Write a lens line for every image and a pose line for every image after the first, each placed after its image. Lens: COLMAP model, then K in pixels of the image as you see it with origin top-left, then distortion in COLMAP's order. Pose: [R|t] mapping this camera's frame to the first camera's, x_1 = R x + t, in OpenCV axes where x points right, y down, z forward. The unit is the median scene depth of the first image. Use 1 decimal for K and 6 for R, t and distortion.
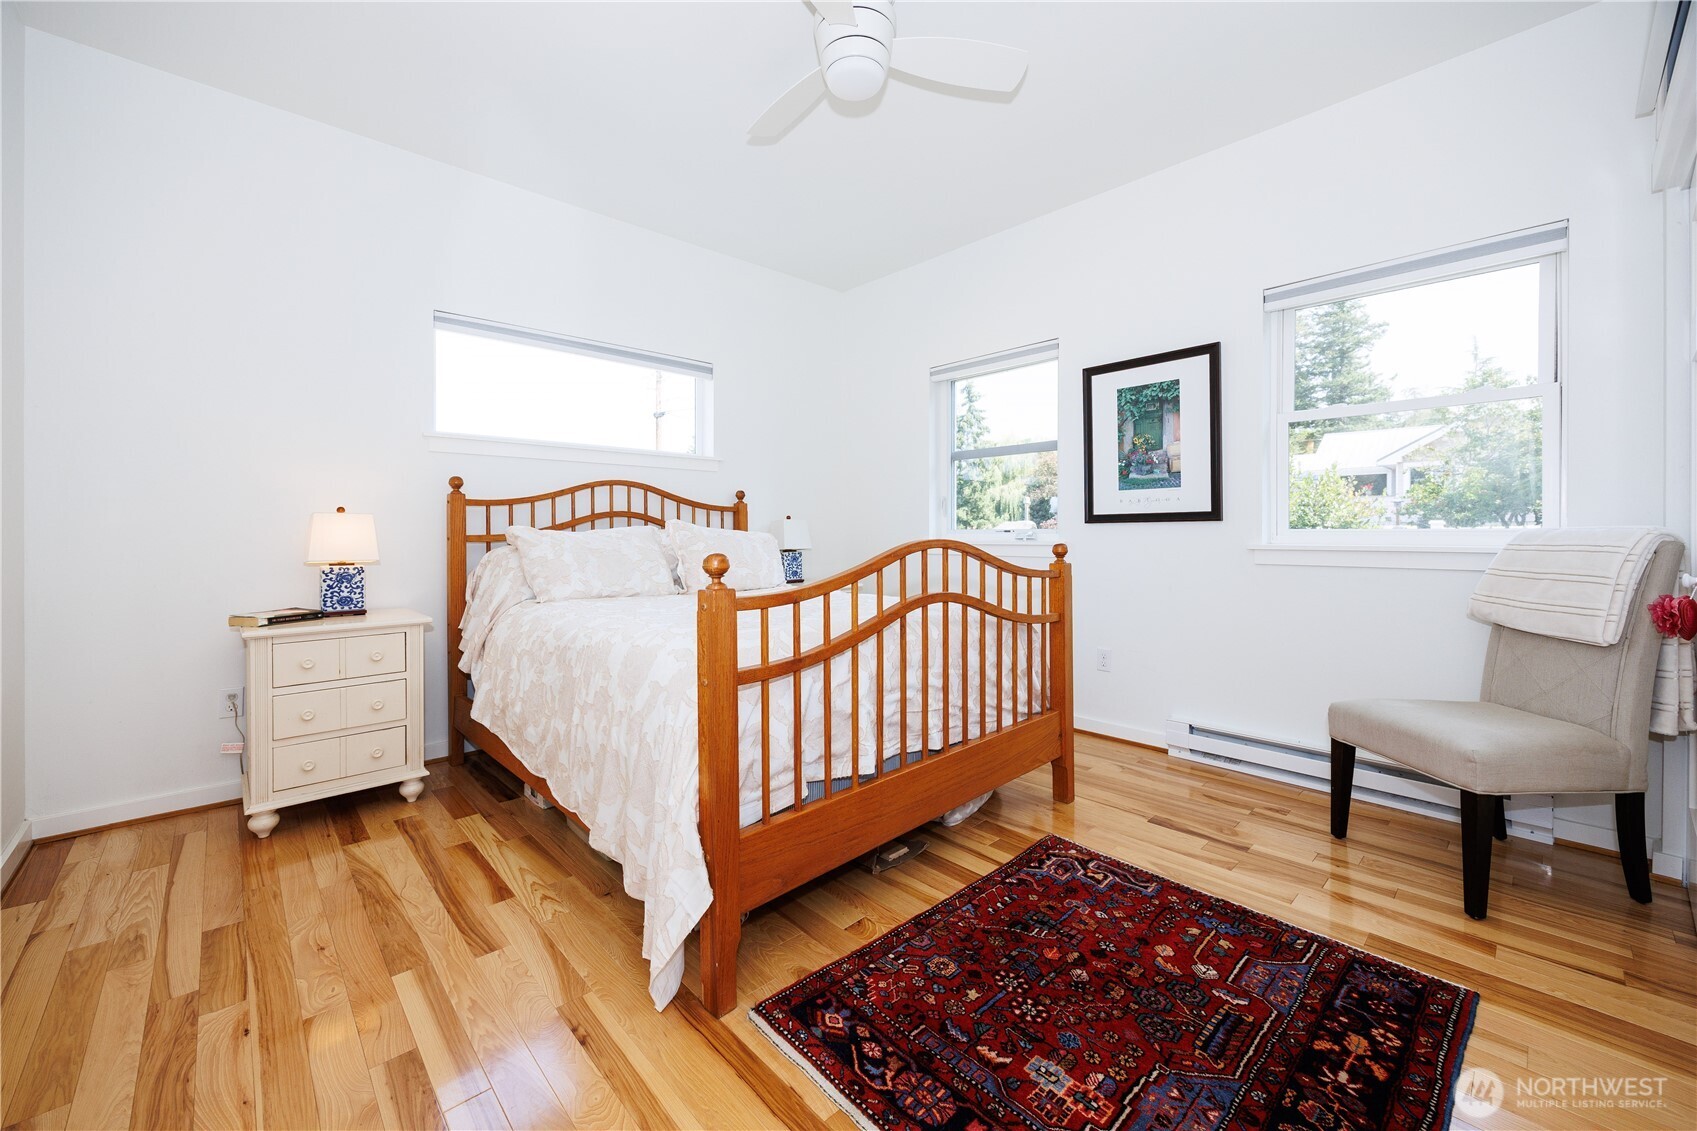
lens RADIAL K [[671.8, 0, 843.0], [0, 671.8, 538.4], [0, 0, 1]] dist [-0.000010, 0.000204]
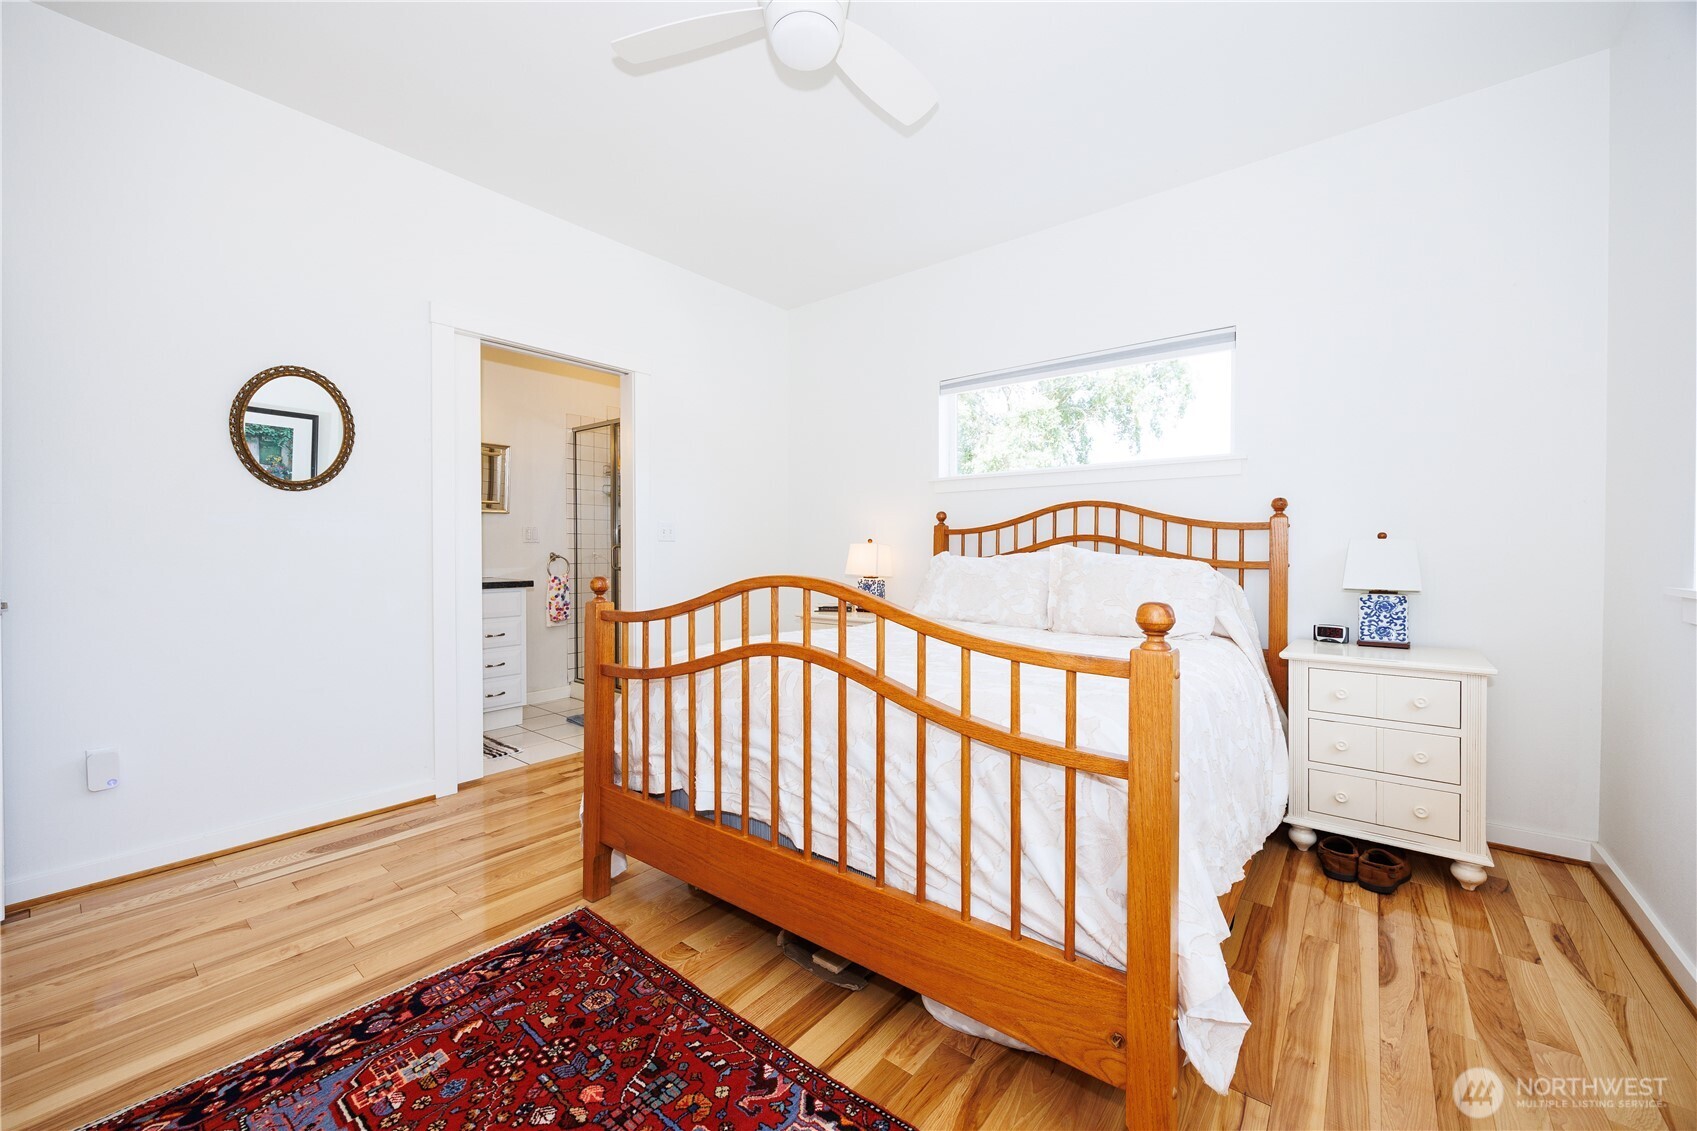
lens RADIAL K [[655.7, 0, 820.2], [0, 655.7, 597.5], [0, 0, 1]] dist [-0.001790, -0.000452]
pose [[0.120290, 0.066455, -0.990512, 0.587947], [-0.017157, 0.997747, 0.064857, -0.009896], [0.992590, 0.009192, 0.121160, 0.643926]]
